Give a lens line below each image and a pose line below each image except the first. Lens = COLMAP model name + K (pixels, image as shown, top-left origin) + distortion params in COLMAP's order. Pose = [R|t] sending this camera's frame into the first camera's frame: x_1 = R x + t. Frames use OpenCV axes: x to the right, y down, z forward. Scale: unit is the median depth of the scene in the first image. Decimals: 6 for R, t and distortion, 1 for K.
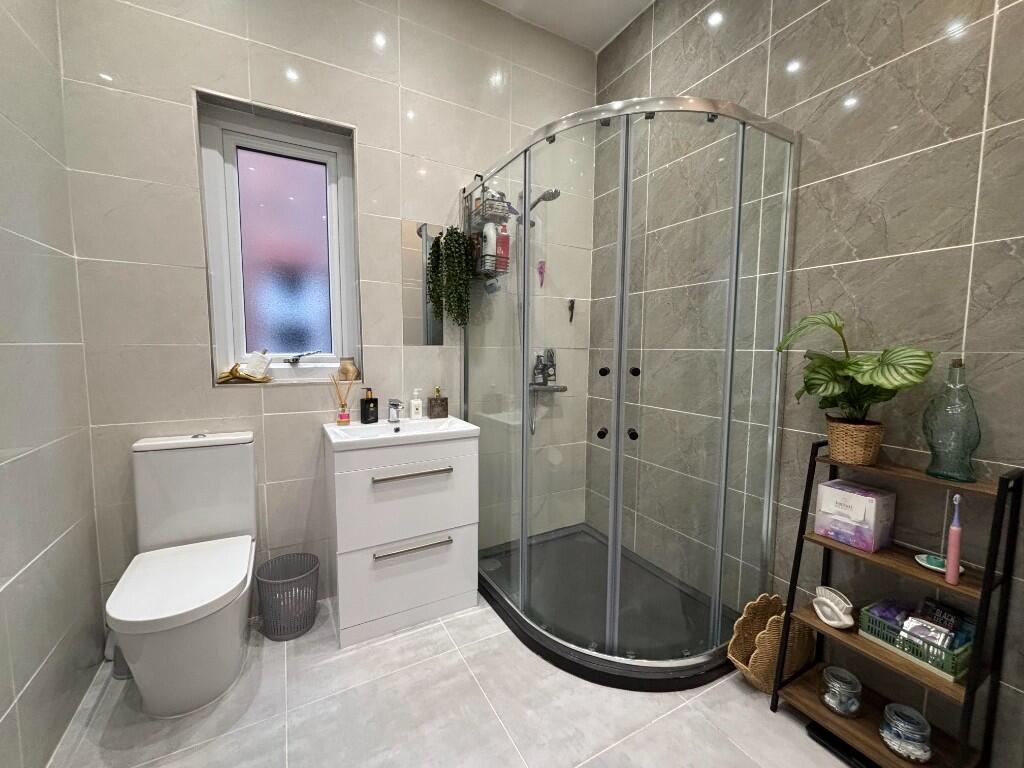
lens RADIAL K [[423.6, 0, 506.9], [0, 423.6, 387.2], [0, 0, 1]] dist [-0.003566, -0.000245]
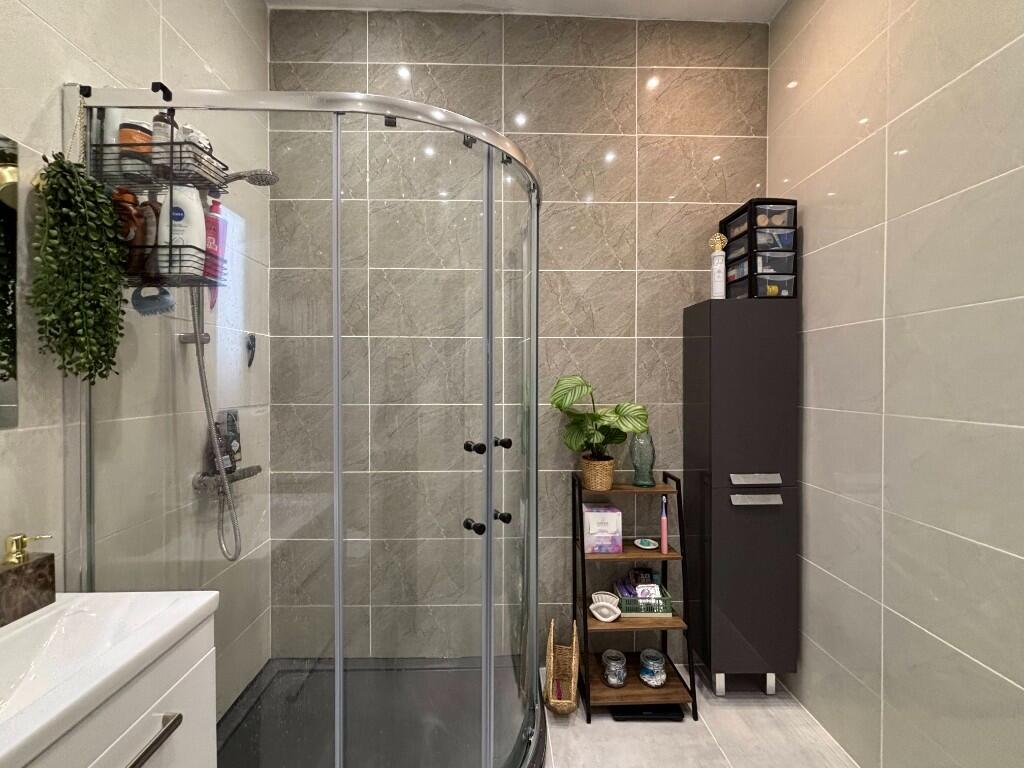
lens RADIAL K [[423.6, 0, 506.9], [0, 423.6, 387.2], [0, 0, 1]] dist [-0.003566, -0.000245]
pose [[0.448588, -0.021687, 0.893476, -0.481021], [0.084852, 0.996223, -0.018421, -0.137963], [-0.889702, 0.084076, 0.448734, 0.617612]]
